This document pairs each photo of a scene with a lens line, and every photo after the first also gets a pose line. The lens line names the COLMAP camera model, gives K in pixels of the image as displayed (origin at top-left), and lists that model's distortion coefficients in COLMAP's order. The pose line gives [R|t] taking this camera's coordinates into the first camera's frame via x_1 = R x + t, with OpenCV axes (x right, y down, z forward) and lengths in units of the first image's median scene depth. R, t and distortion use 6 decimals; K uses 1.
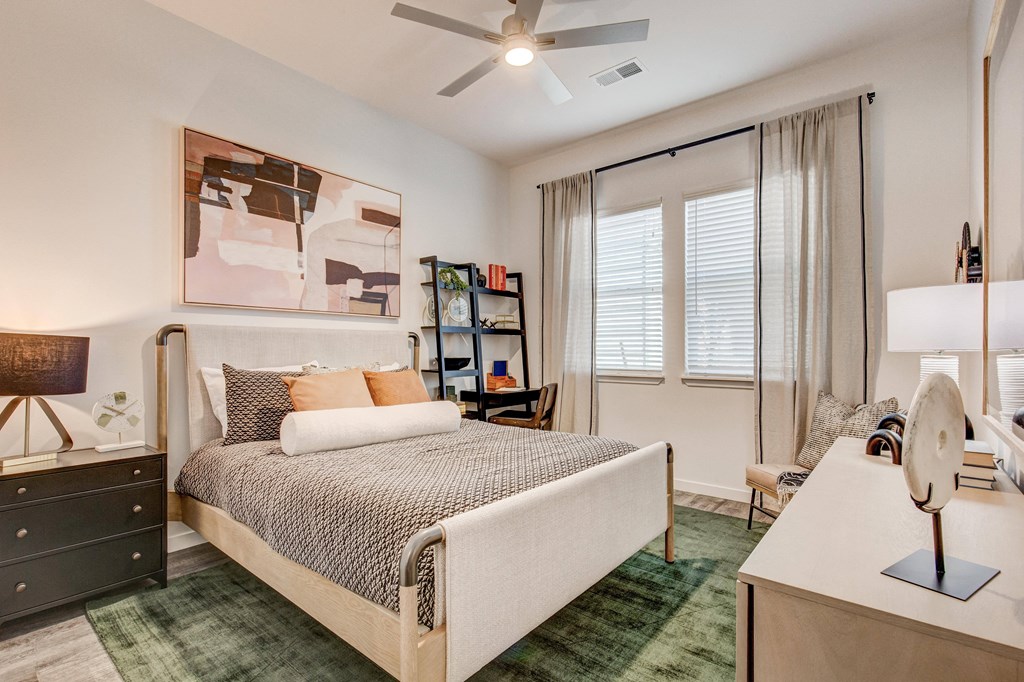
lens RADIAL K [[466.7, 0, 507.9], [0, 466.7, 349.5], [0, 0, 1]] dist [0.001689, -0.000043]
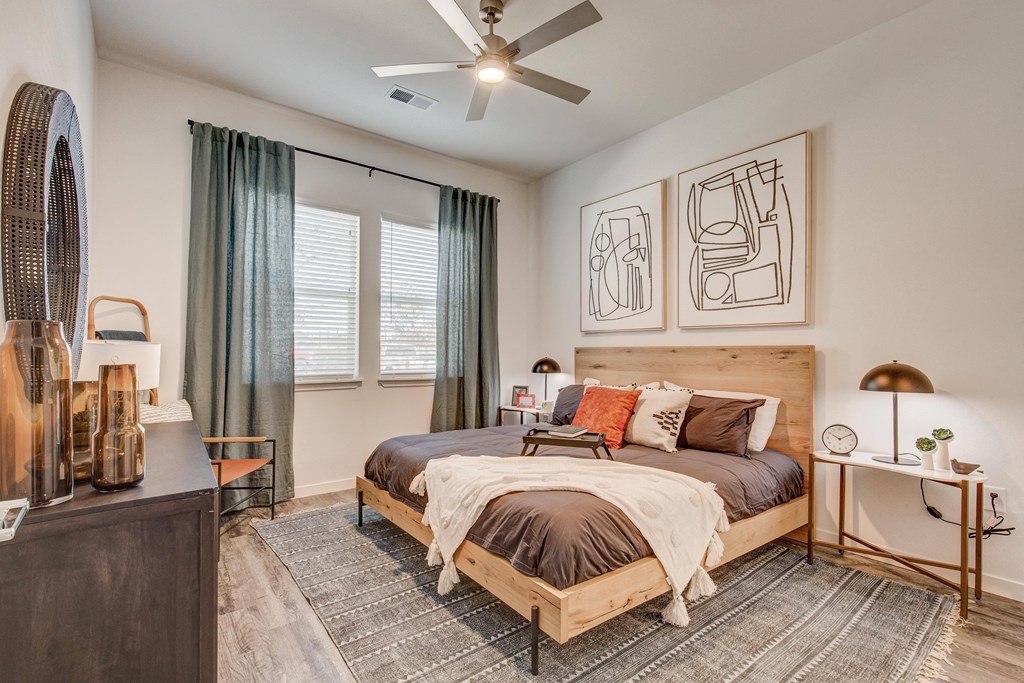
lens RADIAL K [[466.7, 0, 507.9], [0, 466.7, 350.0], [0, 0, 1]] dist [0.001689, -0.000043]
pose [[0.196367, 0.004922, 0.980518, -0.624857], [-0.000221, 0.999988, -0.004975, -0.004086], [-0.980530, 0.000760, 0.196365, 0.472279]]
